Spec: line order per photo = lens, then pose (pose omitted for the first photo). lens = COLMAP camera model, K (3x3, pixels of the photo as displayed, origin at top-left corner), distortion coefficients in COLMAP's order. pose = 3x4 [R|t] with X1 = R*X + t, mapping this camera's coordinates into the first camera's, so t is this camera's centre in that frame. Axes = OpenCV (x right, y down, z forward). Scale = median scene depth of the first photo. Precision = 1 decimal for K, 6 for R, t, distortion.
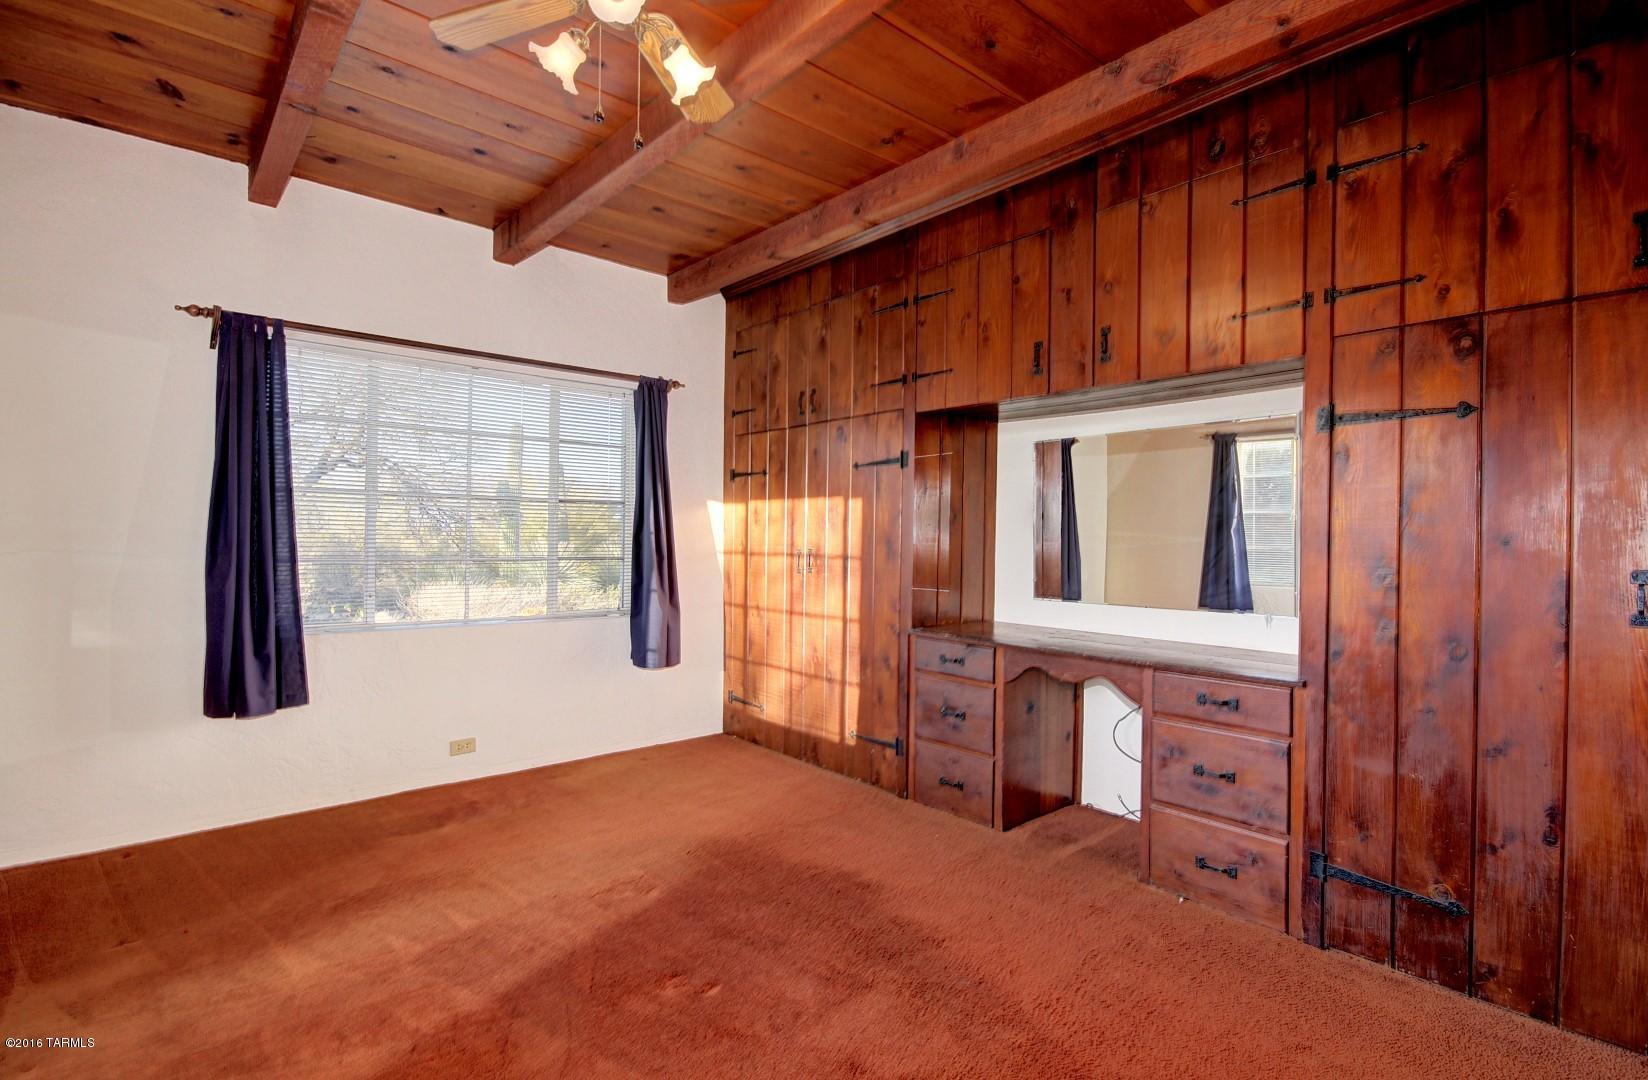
lens RADIAL K [[782.3, 0, 823.5], [0, 782.3, 547.2], [0, 0, 1]] dist [0.001730, -0.000011]
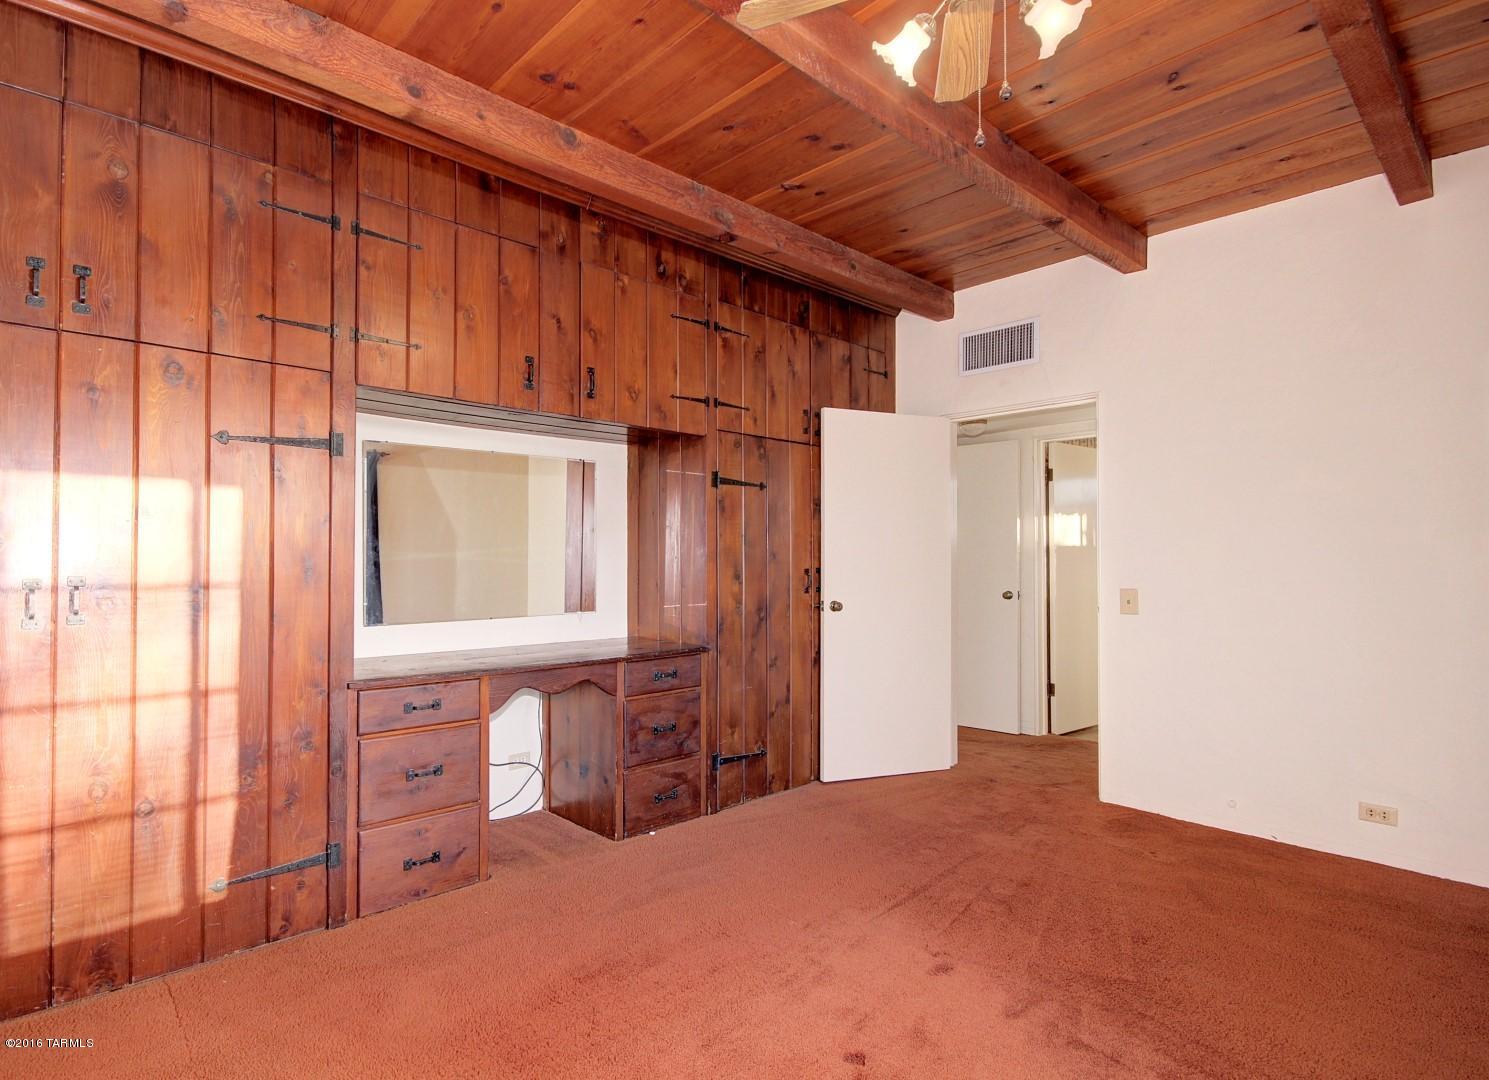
lens RADIAL K [[779.6, 0, 743.9], [0, 779.6, 538.3], [0, 0, 1]] dist [-0.003992, -0.000647]
pose [[-0.051508, 0.017063, 0.998527, -0.623128], [0.009056, 0.999821, -0.016618, -0.010571], [-0.998632, 0.008187, -0.051653, 0.675872]]
